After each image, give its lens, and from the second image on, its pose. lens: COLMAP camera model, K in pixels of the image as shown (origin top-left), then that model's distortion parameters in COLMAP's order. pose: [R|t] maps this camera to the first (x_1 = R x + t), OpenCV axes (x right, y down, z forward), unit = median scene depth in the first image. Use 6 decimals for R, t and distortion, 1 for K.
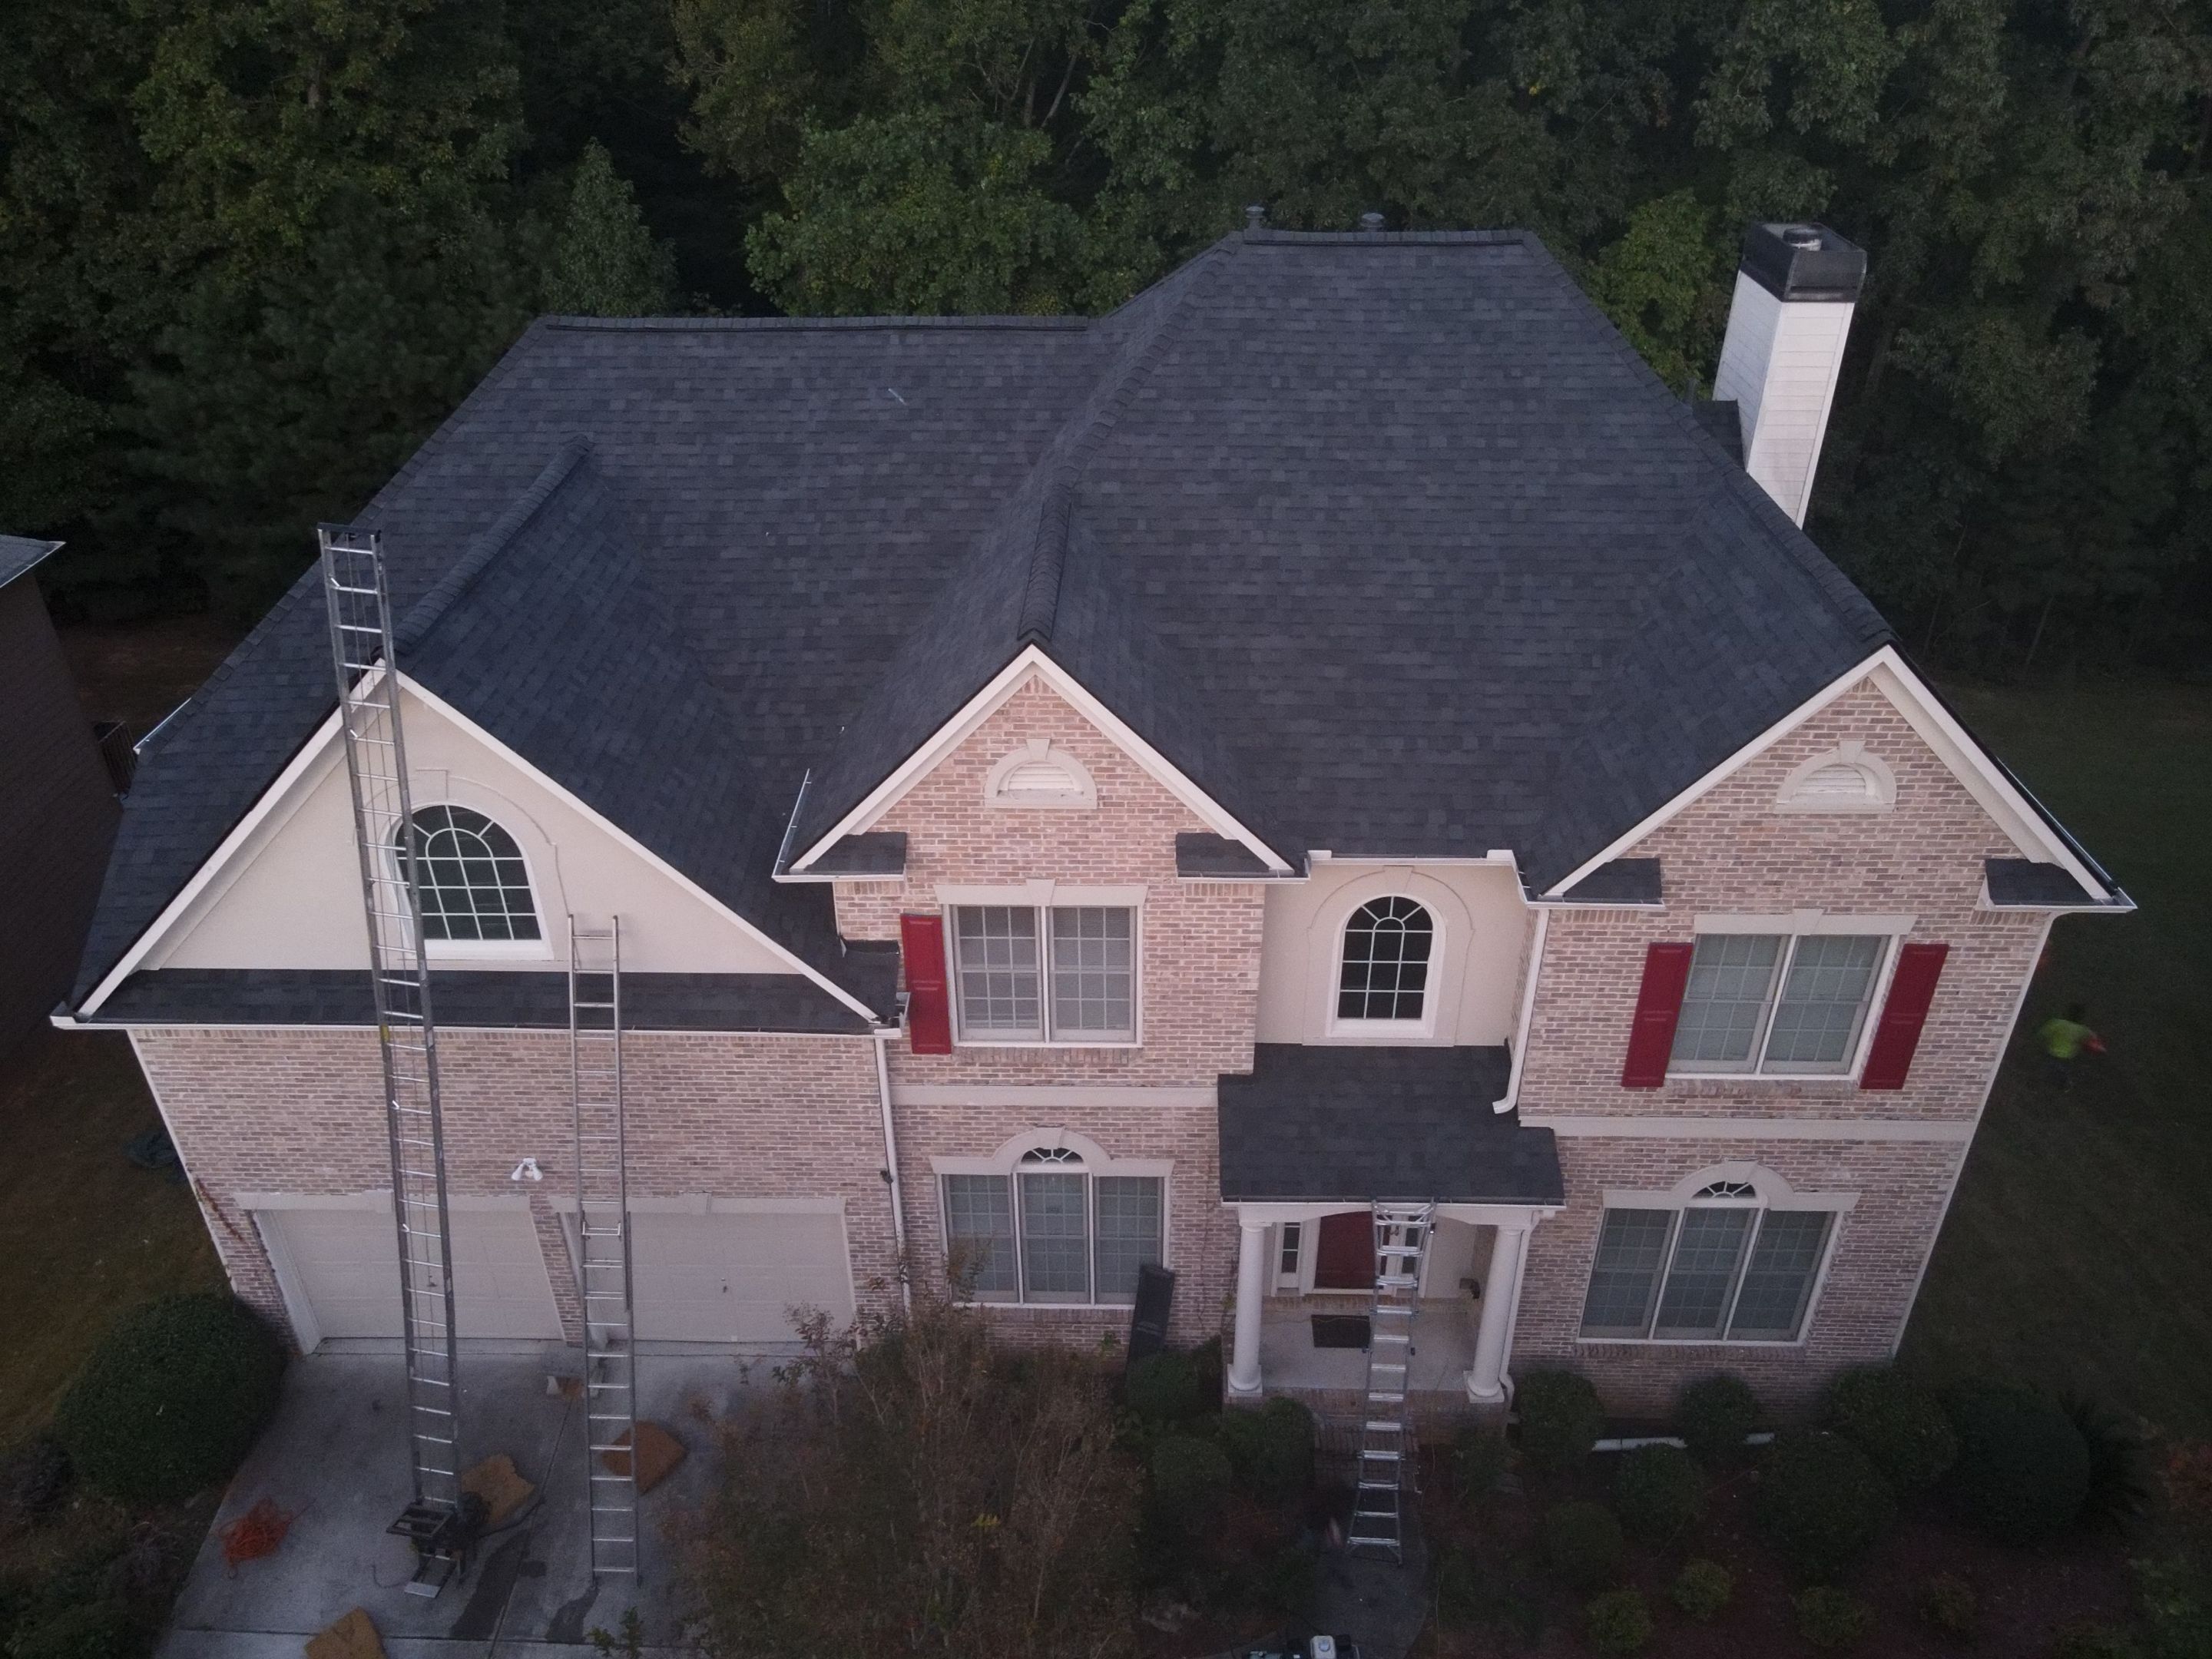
lens RADIAL K [[1624.0, 0, 1104.0], [0, 1624.0, 821.2], [0, 0, 1]] dist [-0.008312, 0.026032]
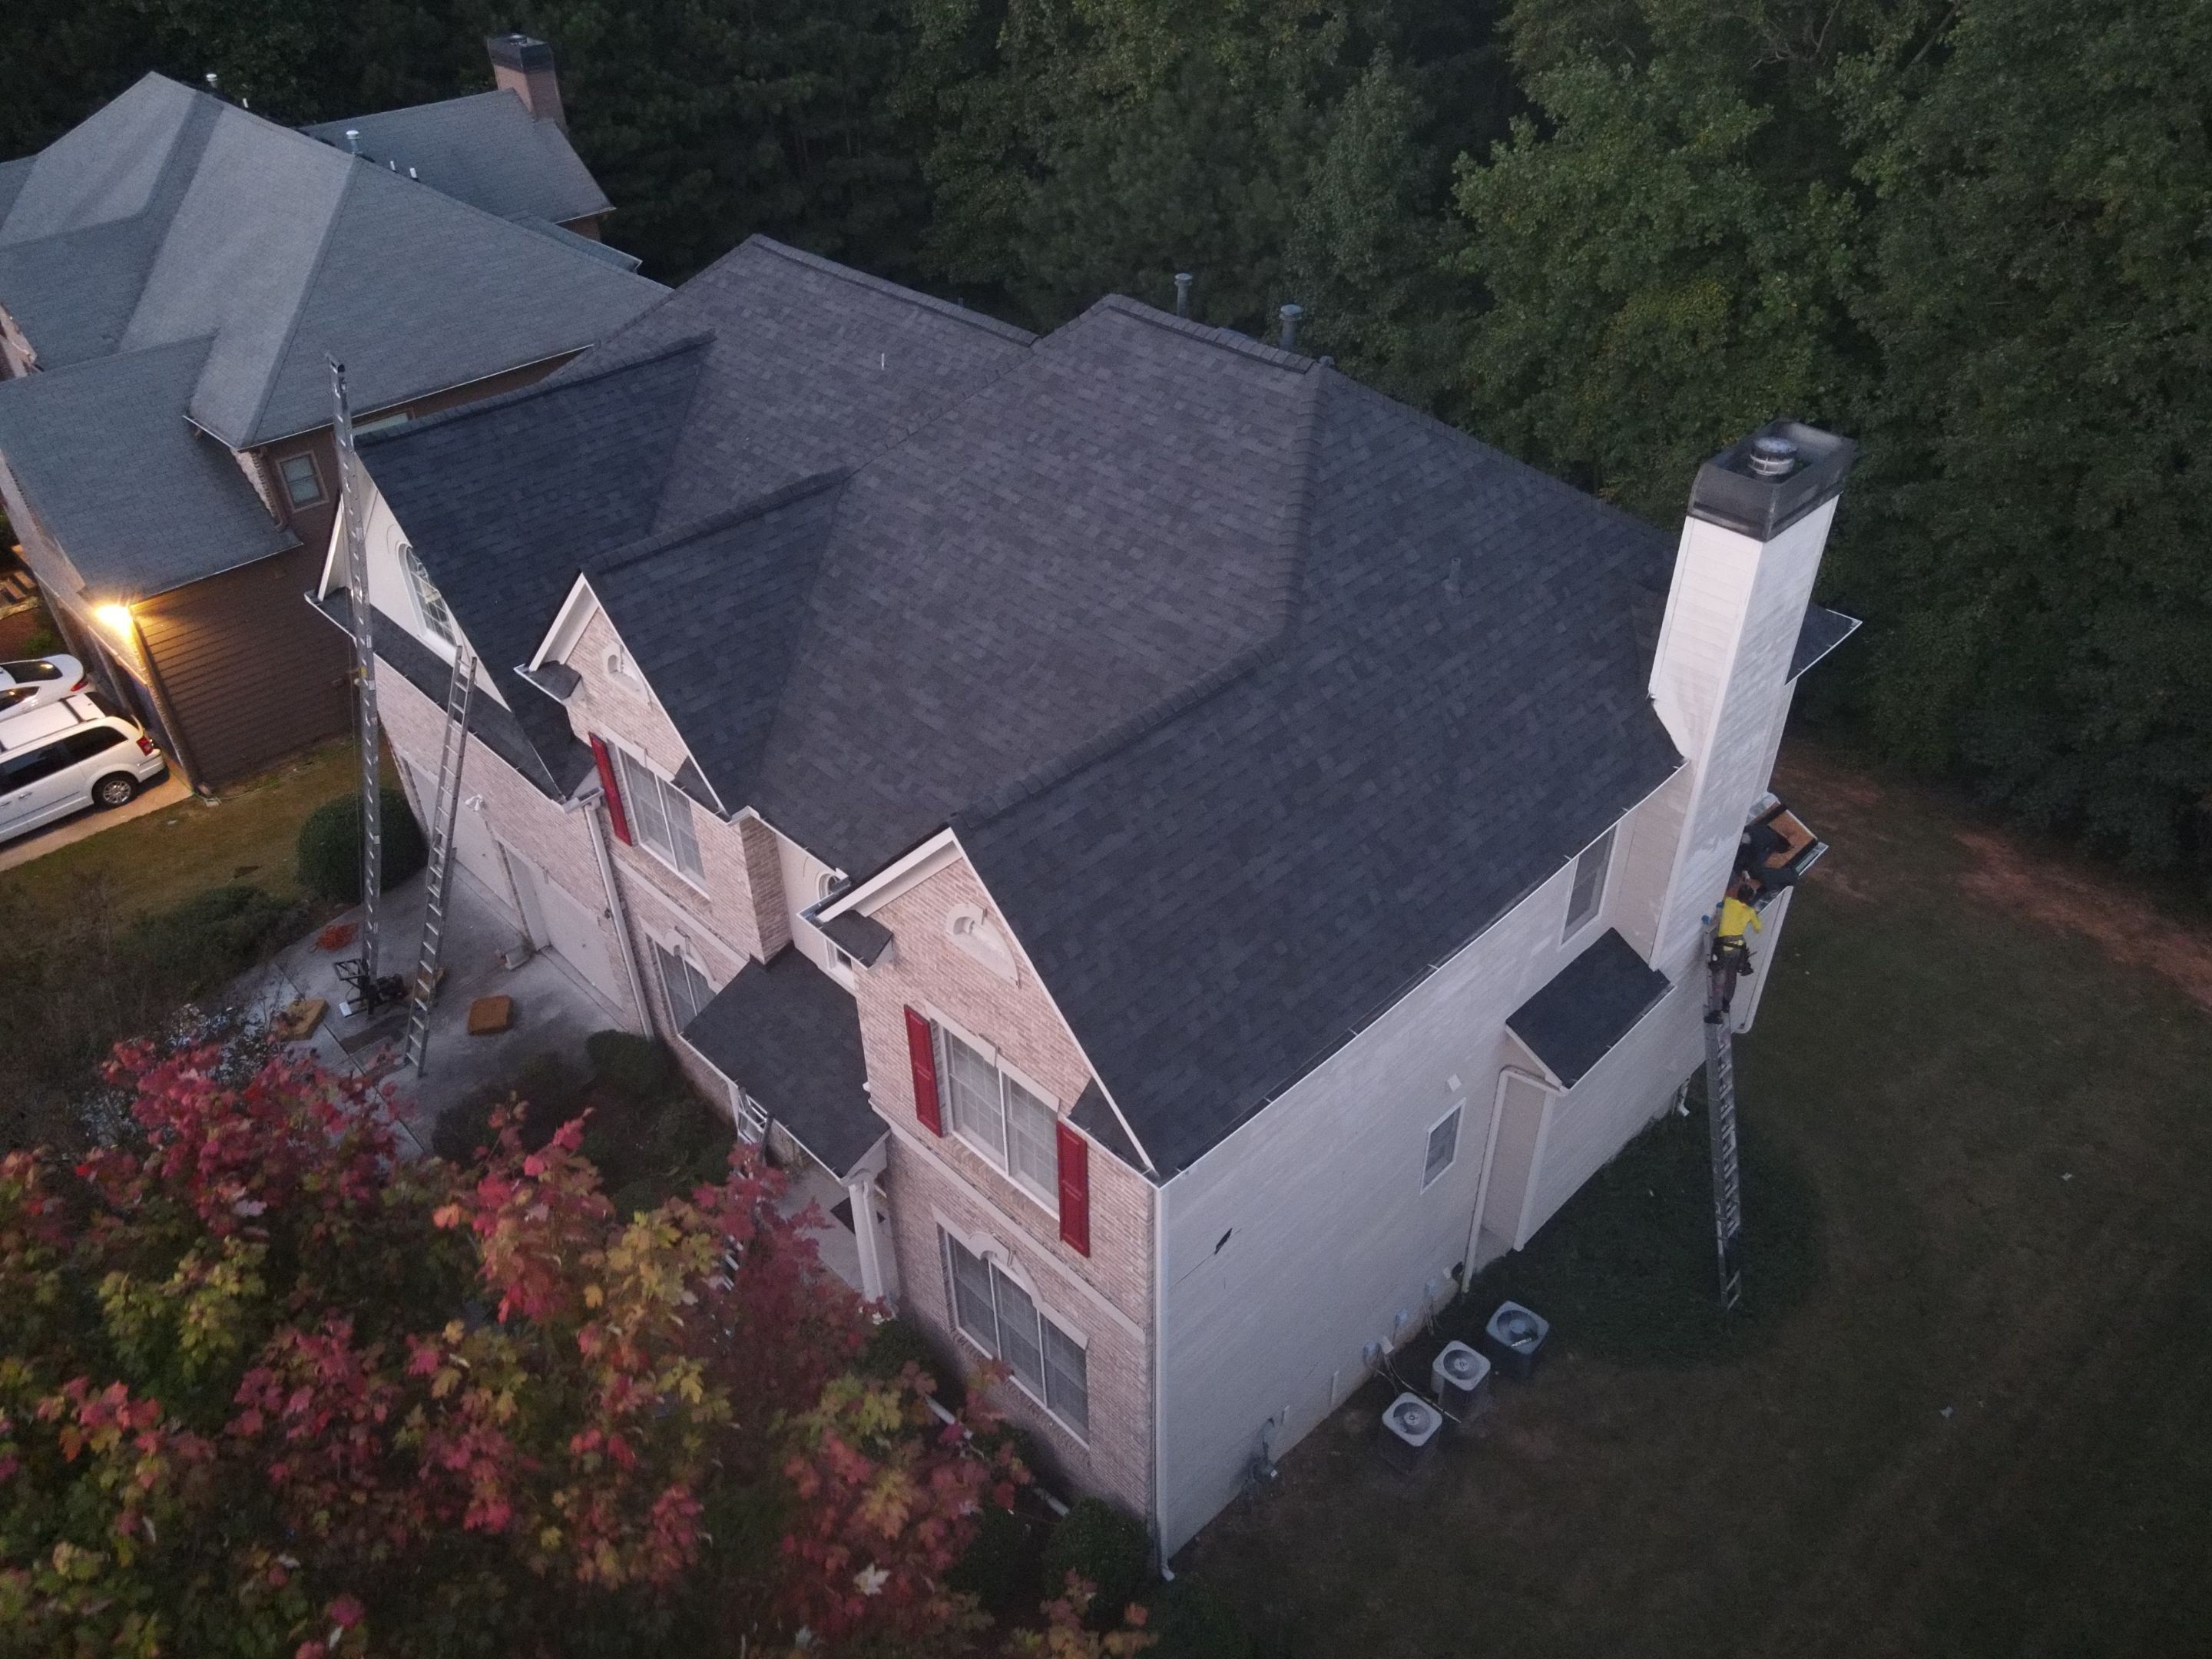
lens RADIAL K [[1624.0, 0, 1104.0], [0, 1624.0, 821.2], [0, 0, 1]] dist [-0.008312, 0.026032]
pose [[0.717226, 0.415225, -0.559620, 0.891446], [-0.359156, 0.908468, 0.213757, -0.291453], [0.597155, 0.047679, 0.800708, 0.148902]]
